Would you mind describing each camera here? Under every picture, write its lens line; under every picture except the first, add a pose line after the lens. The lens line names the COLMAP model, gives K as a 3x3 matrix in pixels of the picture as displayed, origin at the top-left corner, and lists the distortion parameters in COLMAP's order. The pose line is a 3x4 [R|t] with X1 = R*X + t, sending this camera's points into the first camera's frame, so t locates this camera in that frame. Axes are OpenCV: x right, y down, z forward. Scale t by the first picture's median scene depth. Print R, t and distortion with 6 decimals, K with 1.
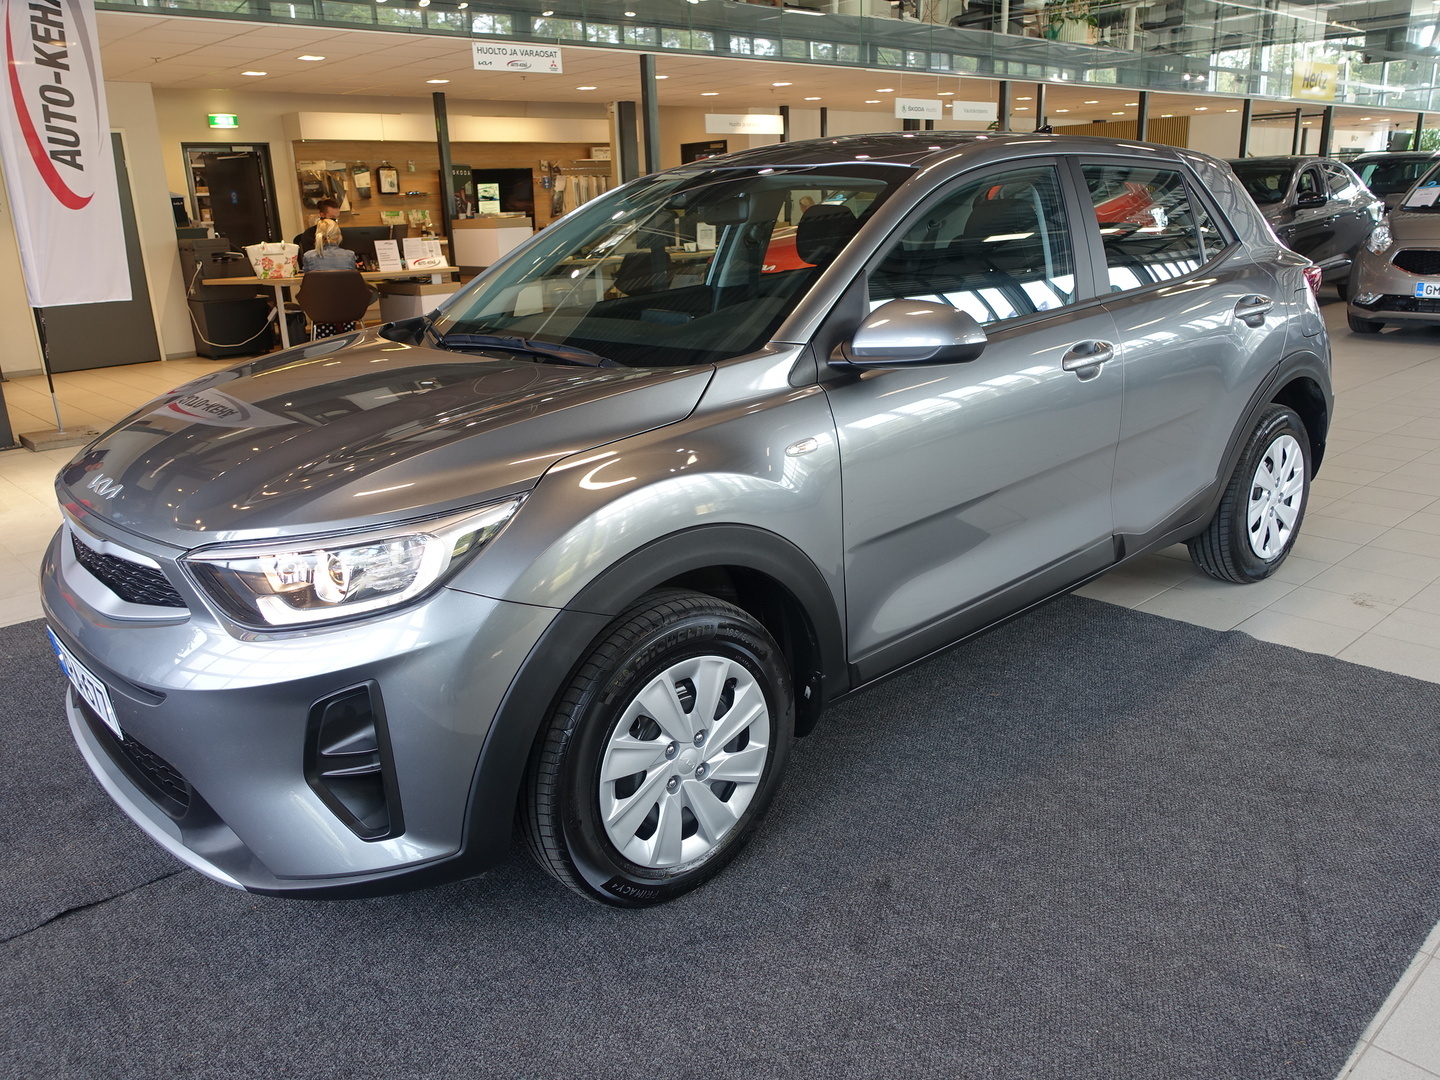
lens RADIAL K [[1116.8, 0, 720.0], [0, 1116.8, 540.0], [0, 0, 1]] dist [0.003050, 0.002131]
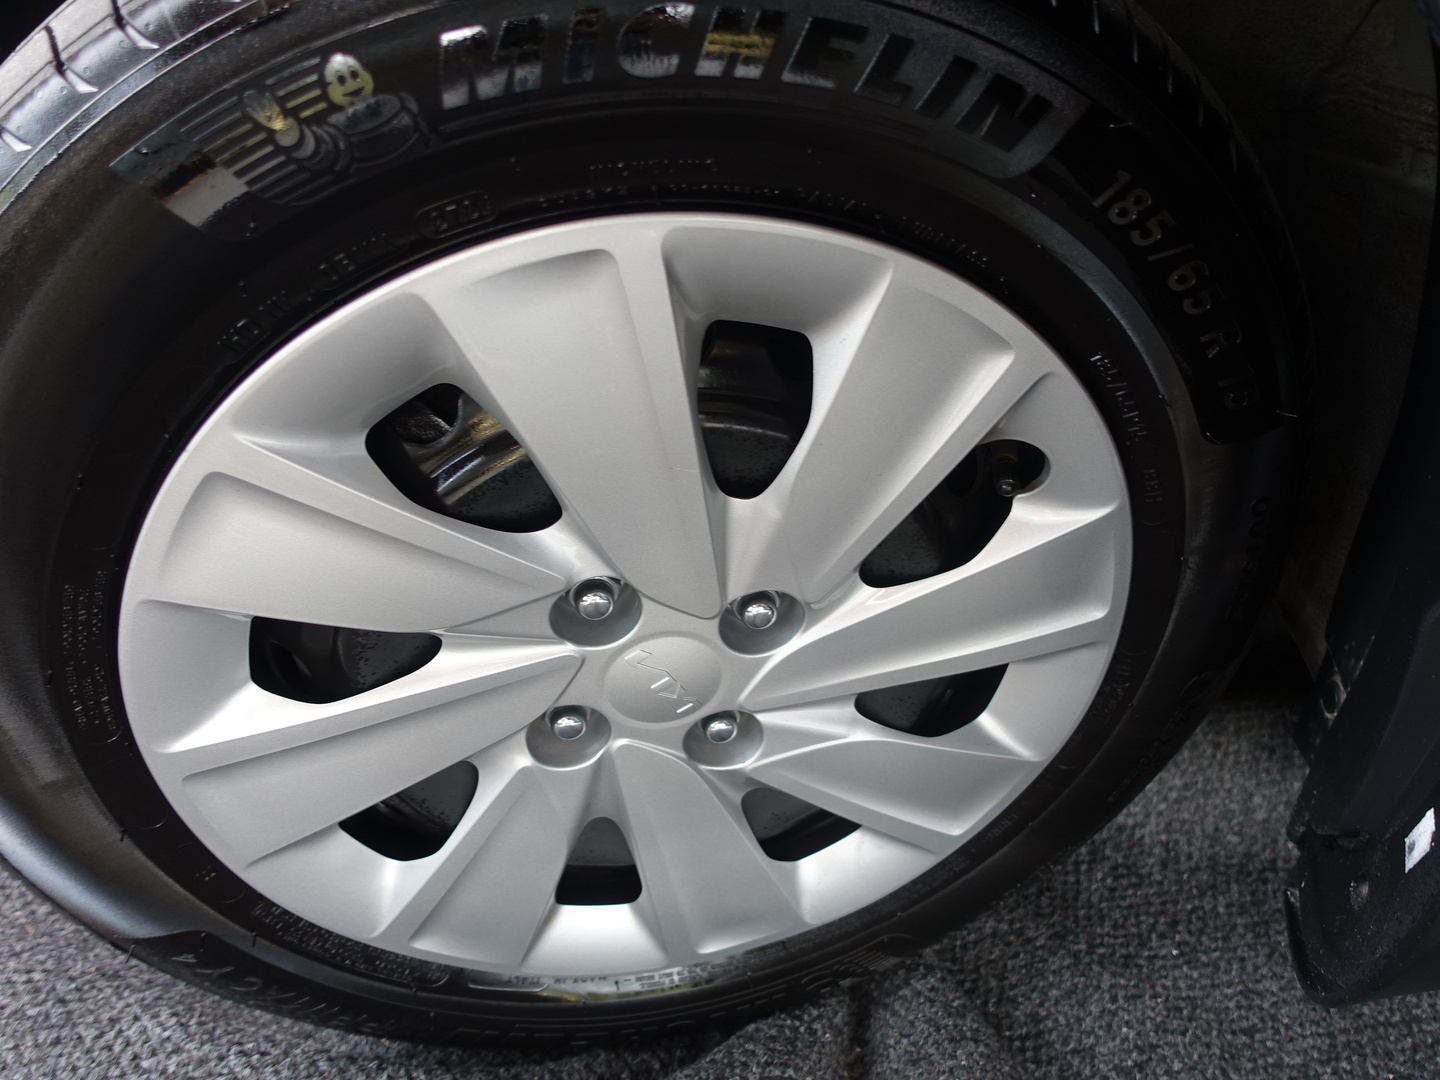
lens RADIAL K [[1116.8, 0, 720.0], [0, 1116.8, 540.0], [0, 0, 1]] dist [0.003050, 0.002131]
pose [[0.828671, 0.480889, -0.286444, 0.031807], [-0.384730, 0.861046, 0.332538, 0.094582], [0.406556, -0.165361, 0.898537, 0.810098]]
